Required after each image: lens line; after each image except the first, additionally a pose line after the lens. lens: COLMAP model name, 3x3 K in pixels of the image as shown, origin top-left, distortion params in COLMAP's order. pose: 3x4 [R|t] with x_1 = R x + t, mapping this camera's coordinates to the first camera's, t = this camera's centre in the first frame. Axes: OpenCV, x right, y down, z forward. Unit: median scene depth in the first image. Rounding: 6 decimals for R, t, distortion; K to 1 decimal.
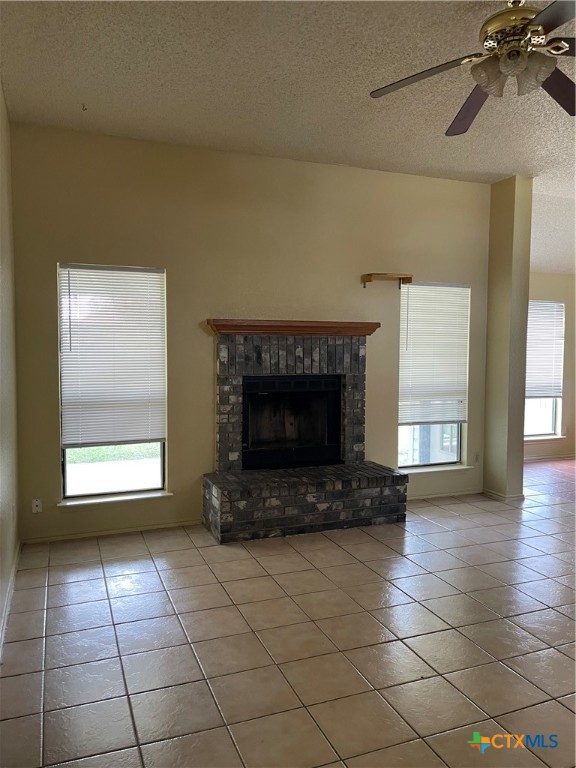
lens RADIAL K [[575.1, 0, 283.5], [0, 575.1, 383.9], [0, 0, 1]] dist [0.067977, -0.090557]
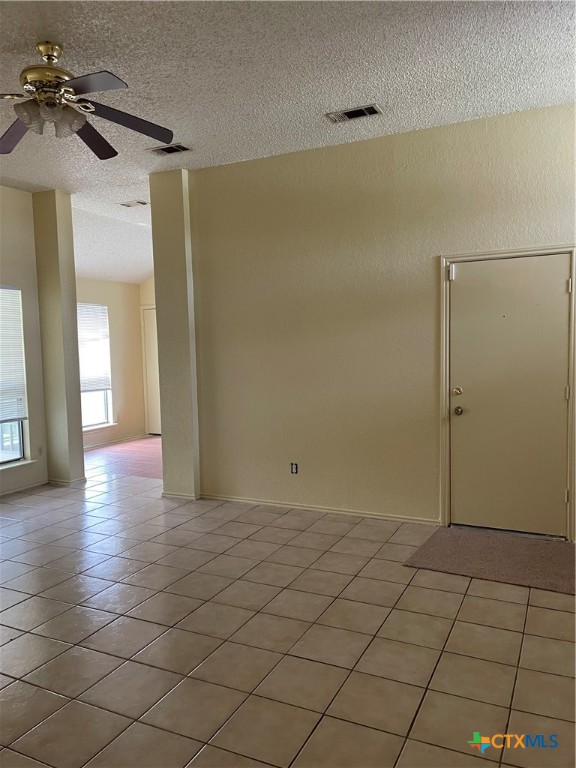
lens RADIAL K [[576.7, 0, 299.3], [0, 576.7, 386.1], [0, 0, 1]] dist [0.055948, -0.081245]
pose [[0.722196, -0.068970, 0.688242, -0.053795], [0.065410, 0.997367, 0.031311, 0.007319], [-0.688589, 0.022405, 0.724806, -0.113281]]
